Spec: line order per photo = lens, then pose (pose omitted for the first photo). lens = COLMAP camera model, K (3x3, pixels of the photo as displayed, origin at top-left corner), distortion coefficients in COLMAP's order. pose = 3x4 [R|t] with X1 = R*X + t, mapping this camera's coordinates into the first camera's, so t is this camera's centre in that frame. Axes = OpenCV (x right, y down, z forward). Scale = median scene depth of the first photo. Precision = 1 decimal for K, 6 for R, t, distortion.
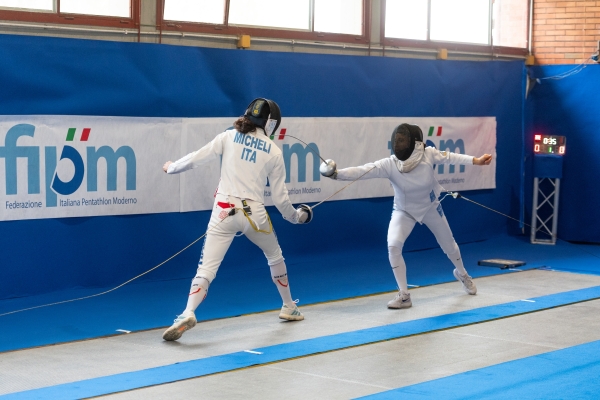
lens RADIAL K [[1443.5, 0, 300.0], [0, 1443.5, 200.0], [0, 0, 1]] dist [-0.034481, 0.214454]
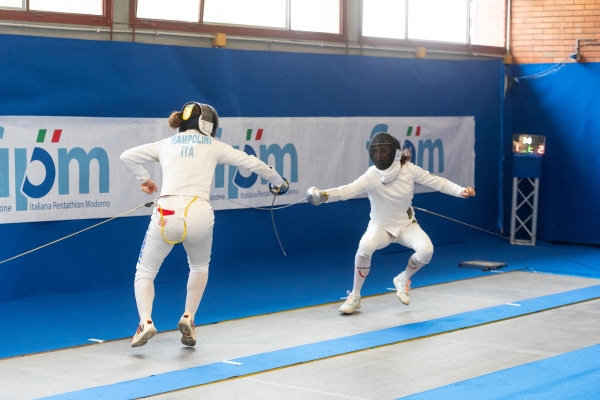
lens RADIAL K [[1443.5, 0, 300.0], [0, 1443.5, 200.0], [0, 0, 1]] dist [-0.034481, 0.214454]
pose [[0.999842, -0.005205, 0.016971, -0.001508], [0.005214, 0.999986, -0.000484, -0.000759], [-0.016968, 0.000572, 0.999856, 0.023071]]
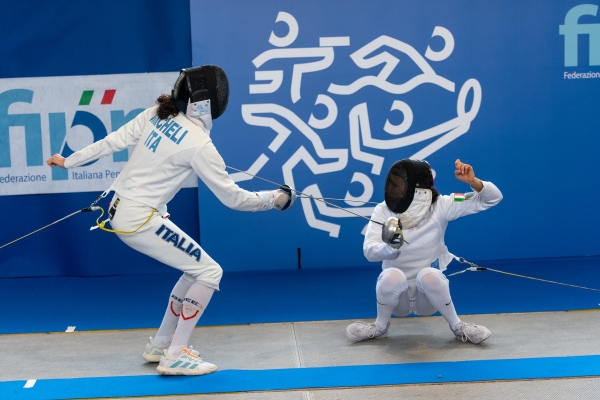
lens RADIAL K [[1183.3, 0, 300.0], [0, 1183.3, 200.0], [0, 0, 1]] dist [-0.026993, -0.141432]
pose [[0.590524, 0.048439, -0.805565, 0.414785], [0.007519, 0.997824, 0.065511, -0.024281], [0.806985, -0.044743, 0.588875, 0.559227]]
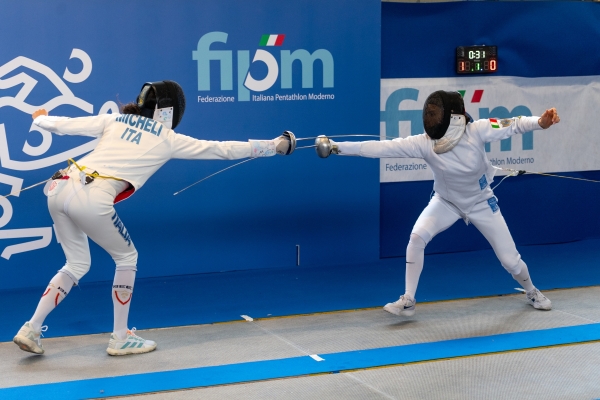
lens RADIAL K [[1183.3, 0, 300.0], [0, 1183.3, 200.0], [0, 0, 1]] dist [-0.026993, -0.141432]
pose [[0.859144, 0.018338, -0.511406, 0.143638], [0.006407, 0.998894, 0.046582, -0.009875], [0.511694, -0.043297, 0.858076, 0.179944]]
